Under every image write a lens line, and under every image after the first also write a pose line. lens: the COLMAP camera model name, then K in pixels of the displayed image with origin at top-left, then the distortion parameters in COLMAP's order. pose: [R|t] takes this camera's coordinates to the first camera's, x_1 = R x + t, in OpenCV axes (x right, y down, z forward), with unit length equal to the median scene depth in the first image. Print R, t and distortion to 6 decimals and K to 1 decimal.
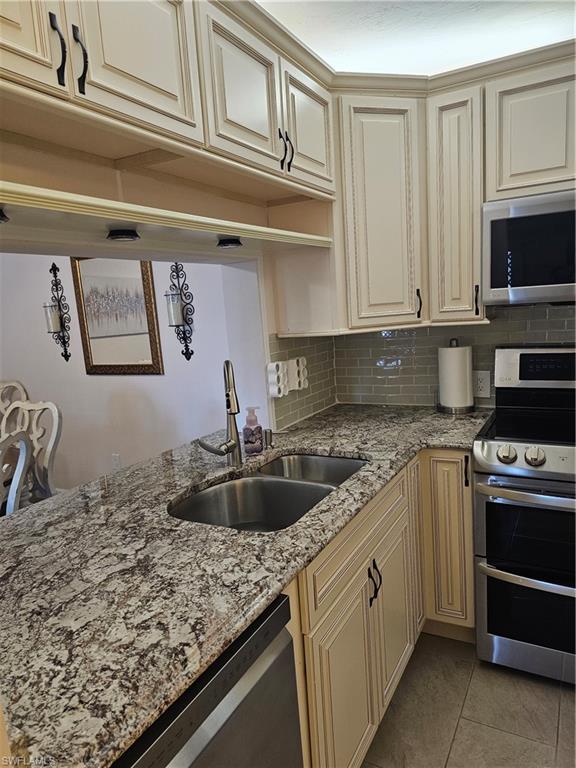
lens RADIAL K [[521.2, 0, 286.0], [0, 521.2, 387.1], [0, 0, 1]] dist [0.057461, -0.060275]
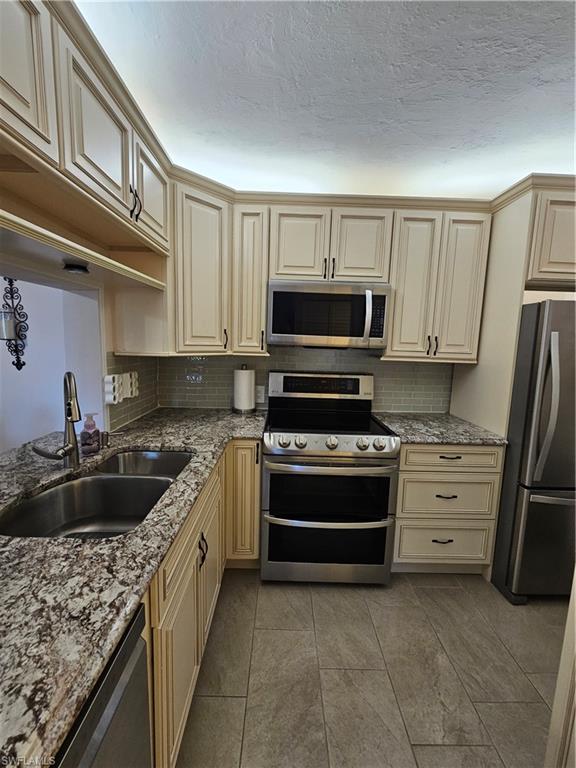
lens RADIAL K [[319.8, 0, 284.5], [0, 319.8, 378.9], [0, 0, 1]] dist [-0.007163, 0.002951]
pose [[0.868521, 0.034520, 0.494448, -0.050647], [-0.012191, 0.998758, -0.048315, -0.009791], [-0.495502, 0.035935, 0.867863, 0.192134]]
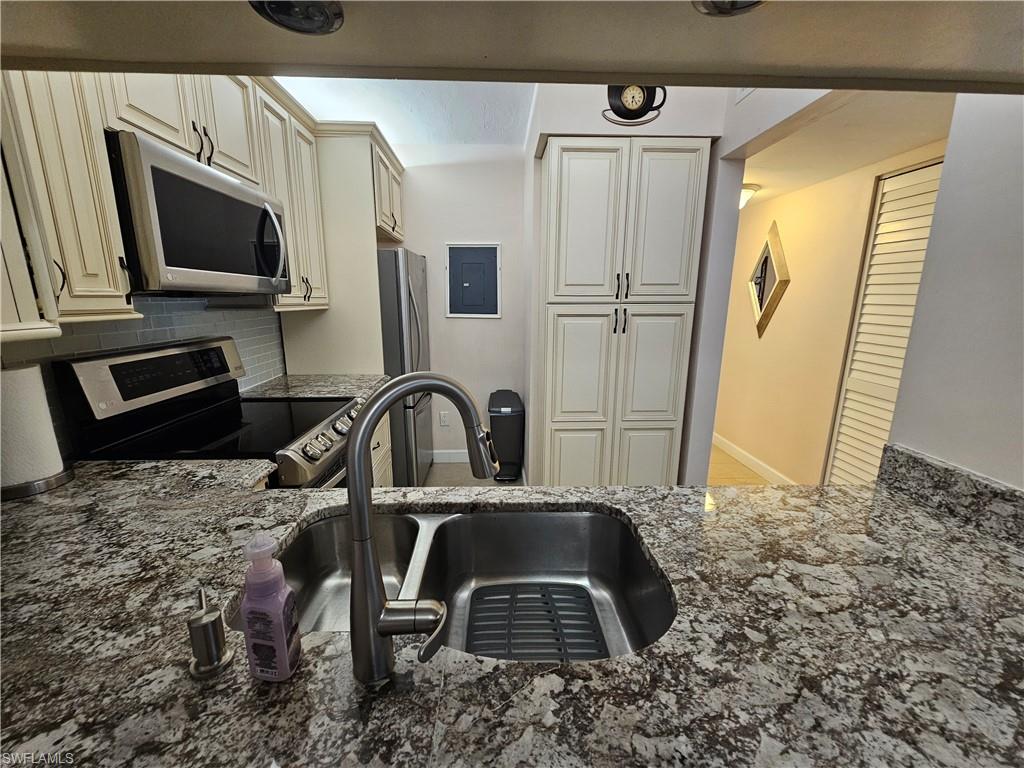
lens RADIAL K [[426.4, 0, 505.9], [0, 426.4, 389.6], [0, 0, 1]] dist [-0.007163, 0.002951]
pose [[-0.511593, -0.116054, 0.851354, -0.405281], [0.166579, 0.958641, 0.230780, -0.098949], [-0.842926, 0.259883, -0.471102, 1.083516]]
